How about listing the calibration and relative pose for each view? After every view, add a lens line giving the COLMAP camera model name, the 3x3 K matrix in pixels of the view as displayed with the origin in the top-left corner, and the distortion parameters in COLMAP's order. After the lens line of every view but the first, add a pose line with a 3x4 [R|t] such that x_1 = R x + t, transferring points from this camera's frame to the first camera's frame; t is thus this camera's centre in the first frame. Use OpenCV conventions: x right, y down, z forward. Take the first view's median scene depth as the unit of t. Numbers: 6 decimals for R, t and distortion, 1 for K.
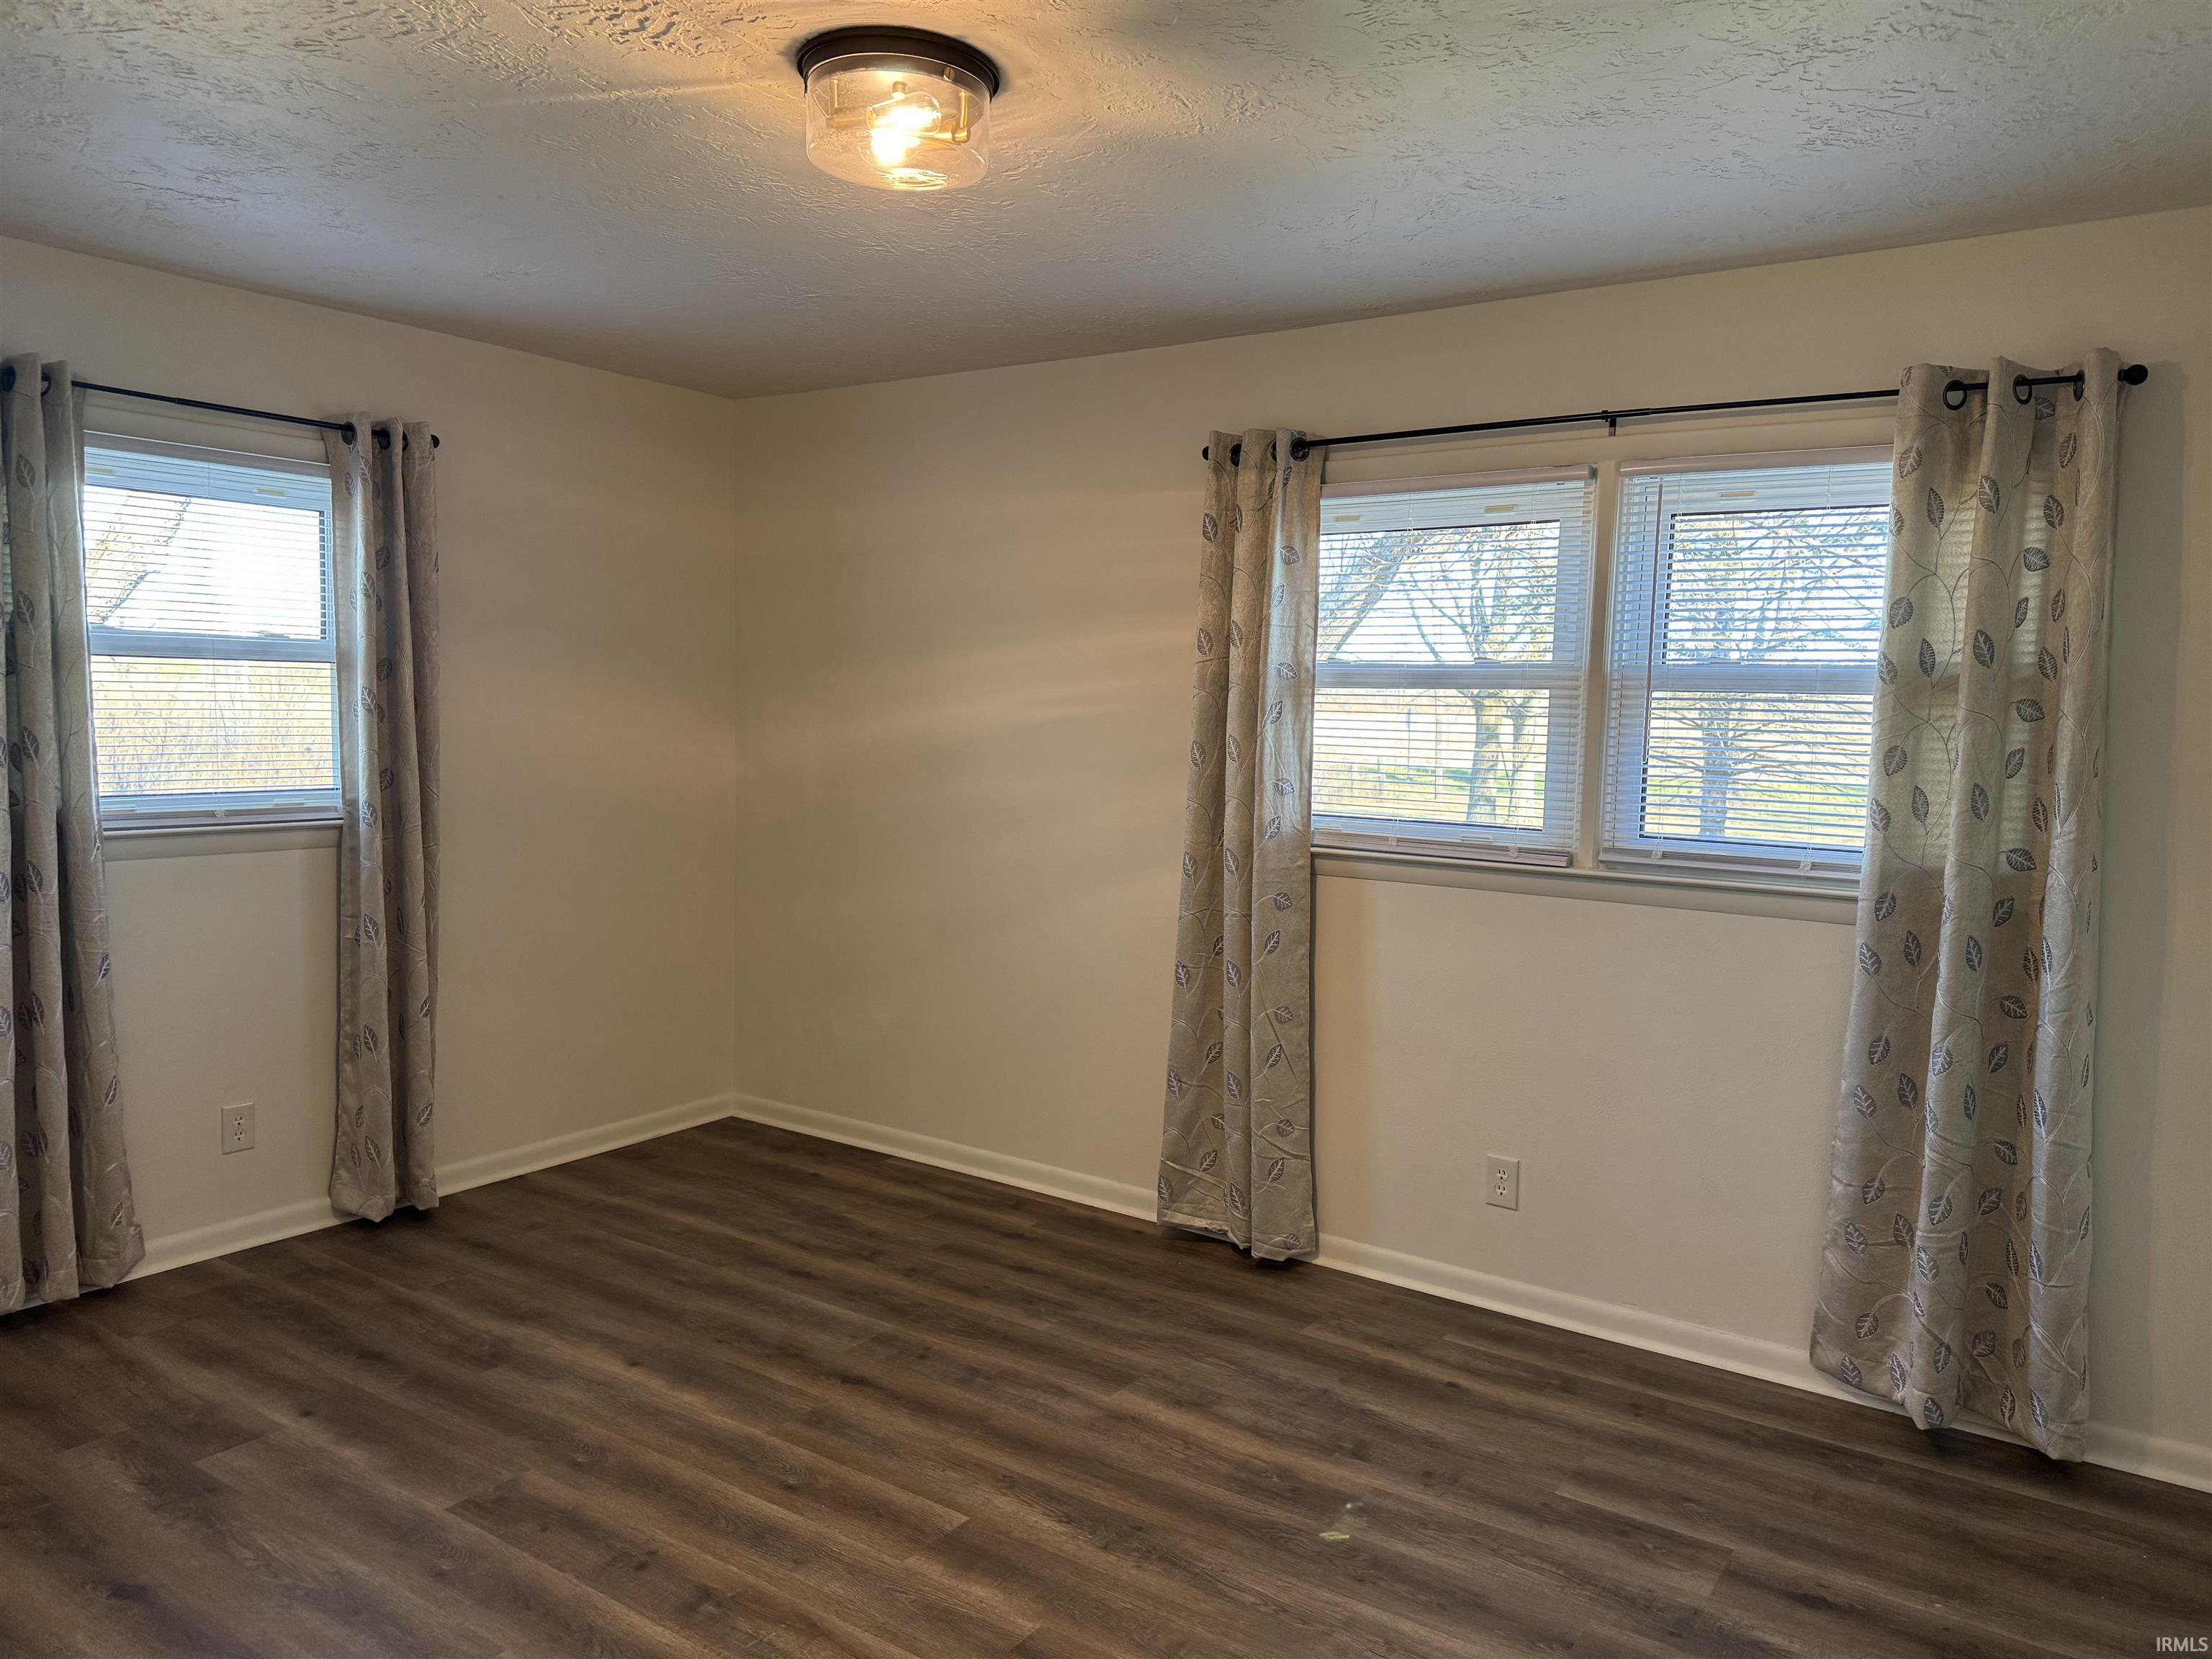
lens RADIAL K [[1552.0, 0, 1119.3], [0, 1552.0, 834.9], [0, 0, 1]] dist [0.059014, -0.066745]
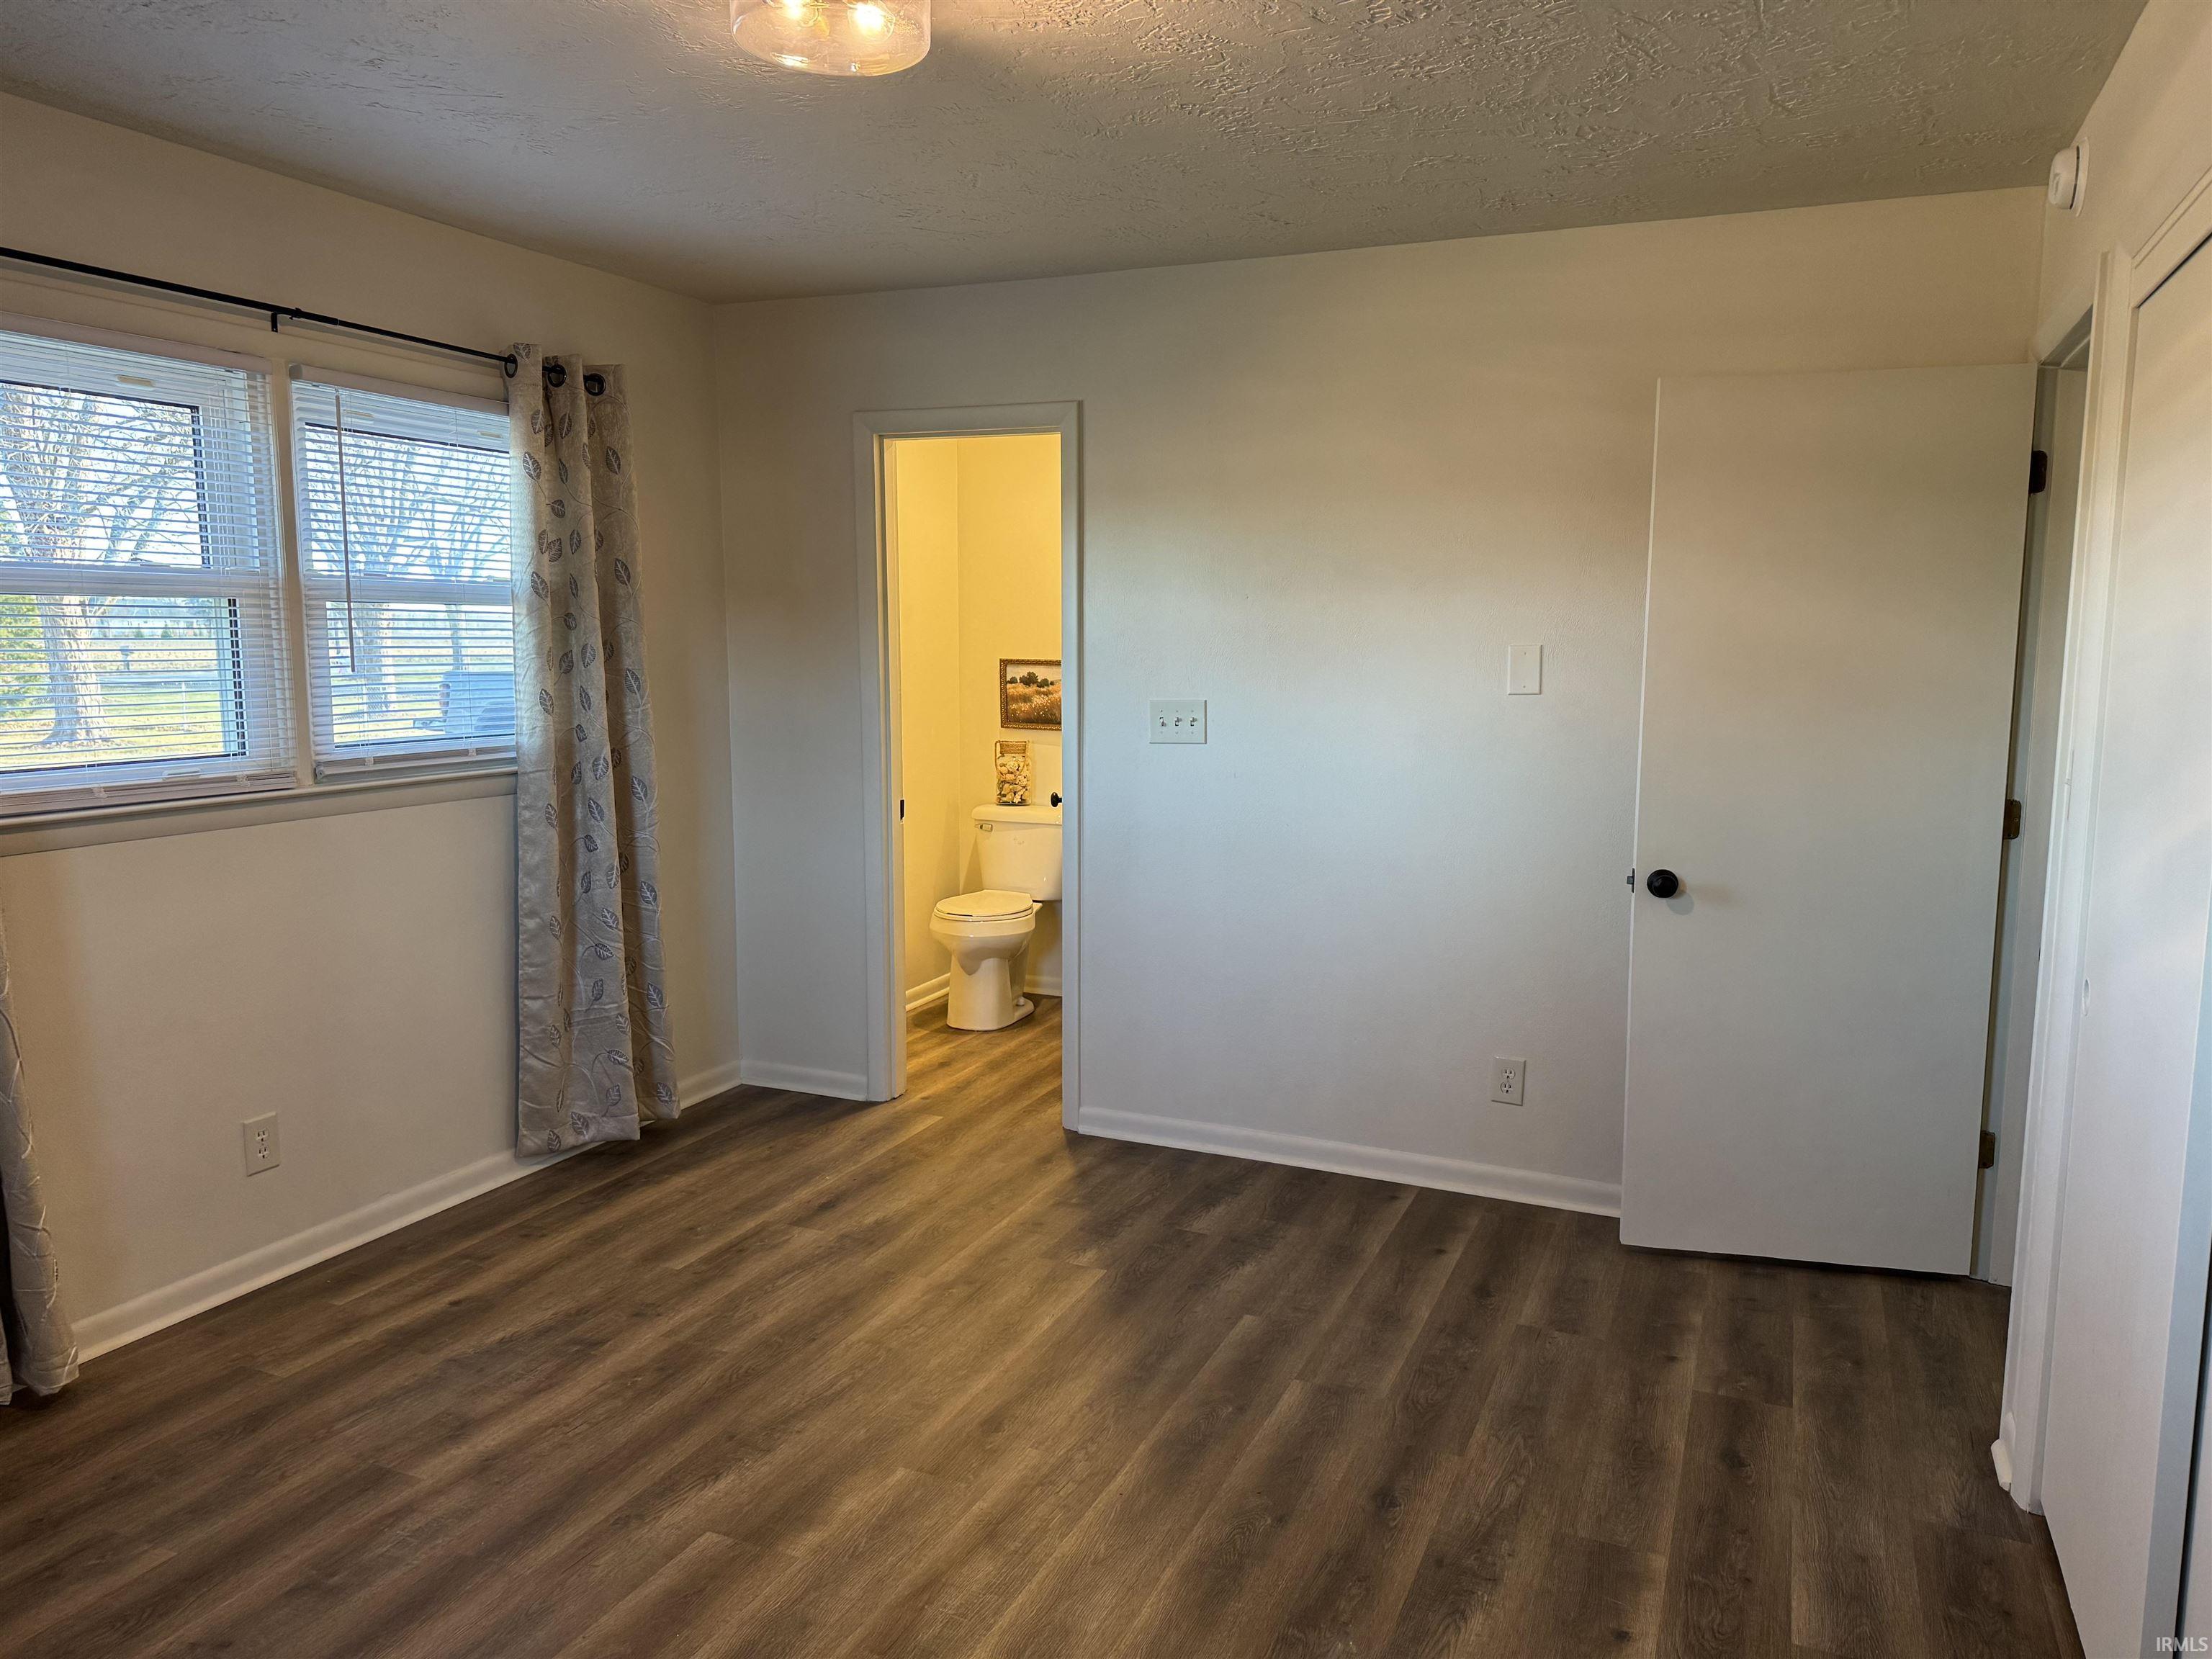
lens RADIAL K [[1552.0, 0, 1112.6], [0, 1552.0, 839.2], [0, 0, 1]] dist [0.059014, -0.066745]
pose [[-0.188885, -0.154187, 0.969819, -0.823260], [0.075409, 0.982403, 0.170874, -0.083043], [-0.979100, 0.105409, -0.173934, 0.758584]]
